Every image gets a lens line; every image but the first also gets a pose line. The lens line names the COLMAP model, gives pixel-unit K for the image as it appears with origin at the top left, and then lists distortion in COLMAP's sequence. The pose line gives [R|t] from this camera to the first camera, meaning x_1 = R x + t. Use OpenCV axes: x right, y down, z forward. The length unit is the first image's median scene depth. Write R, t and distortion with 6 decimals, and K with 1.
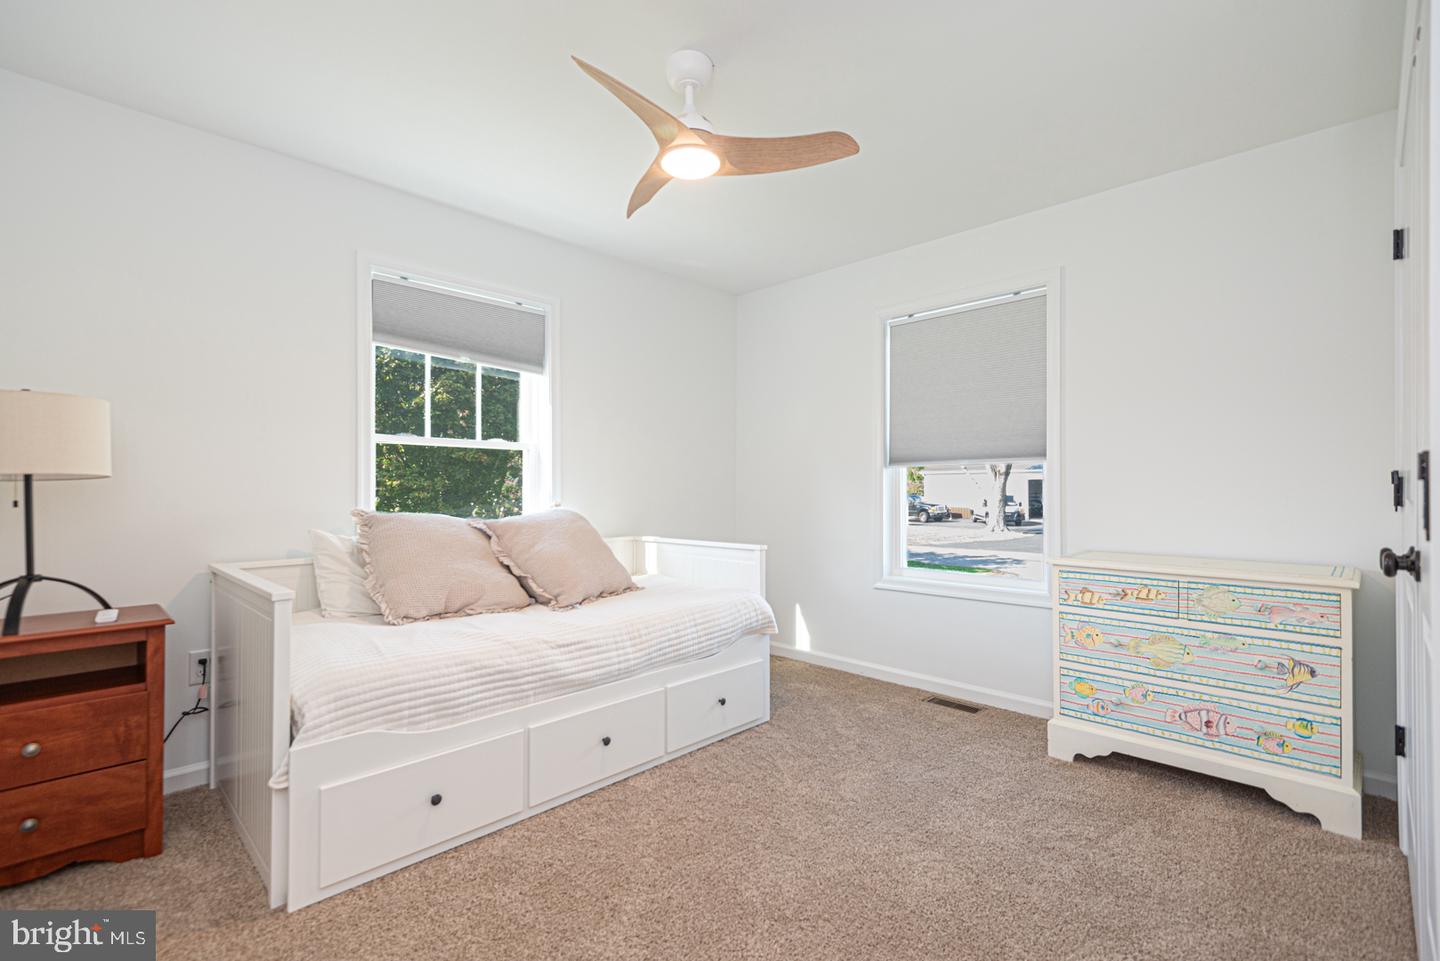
lens RADIAL K [[656.8, 0, 721.1], [0, 656.8, 482.7], [0, 0, 1]] dist [0.010266, -0.002656]
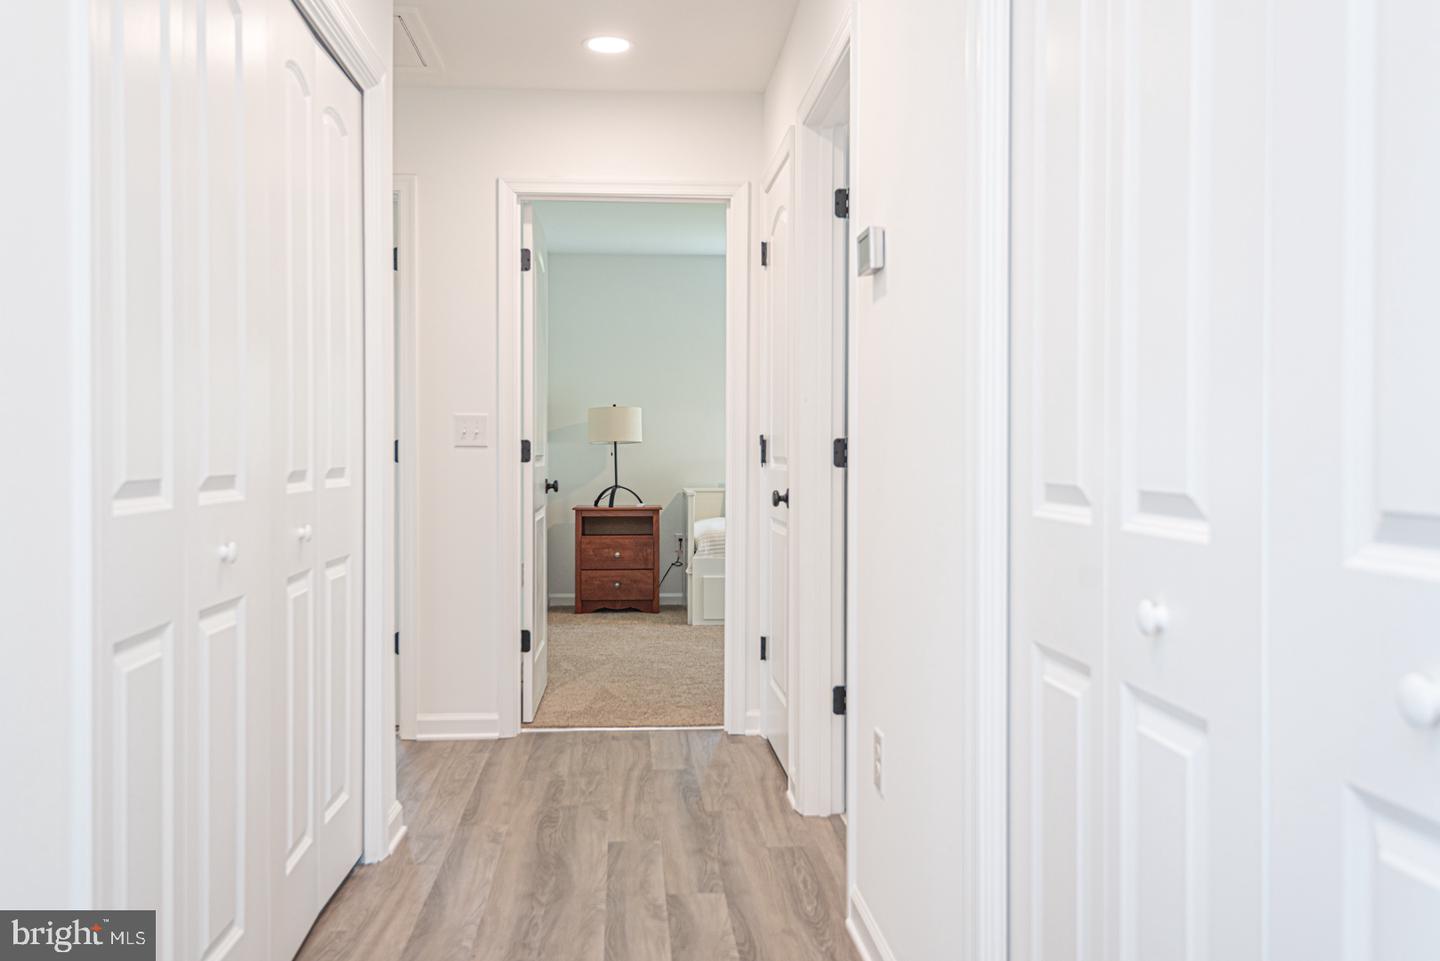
lens RADIAL K [[1288.0, 0, 720.1], [0, 1288.0, 476.9], [0, 0, 1]] dist [-0.000828, -0.000014]
pose [[0.748630, 0.012927, -0.662862, 1.098258], [0.005460, 0.999656, 0.025662, -0.000513], [0.662965, -0.022830, 0.748302, -1.056607]]
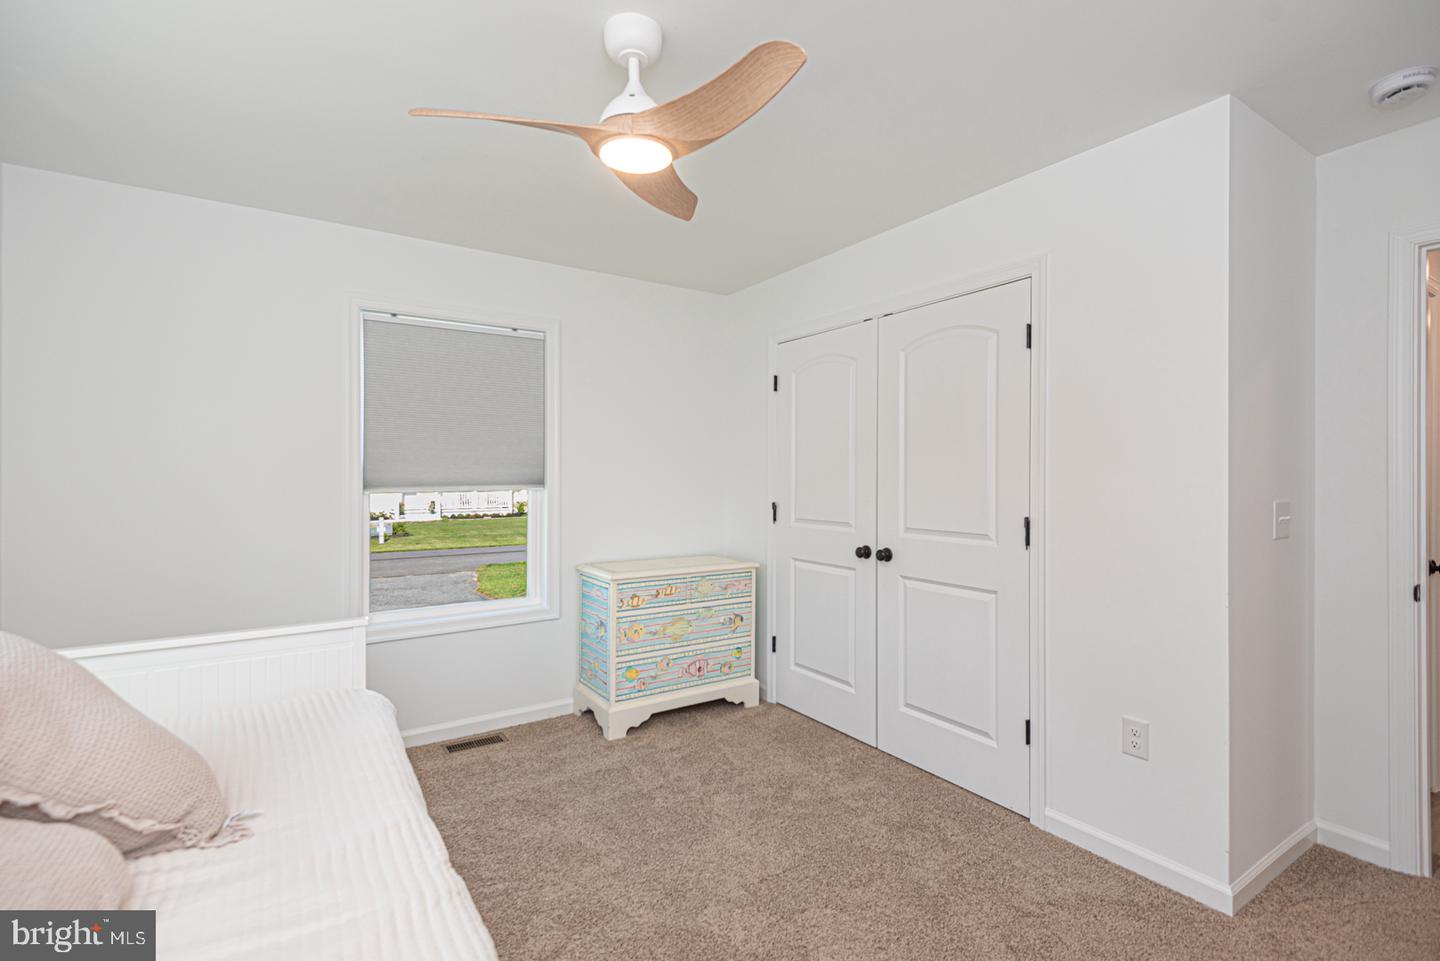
lens RADIAL K [[656.8, 0, 723.5], [0, 656.8, 479.6], [0, 0, 1]] dist [0.010266, -0.002656]
pose [[0.203235, 0.000813, 0.979130, -0.763479], [-0.008334, 0.999965, 0.000900, -0.074609], [-0.979094, -0.008343, 0.203235, 0.677363]]
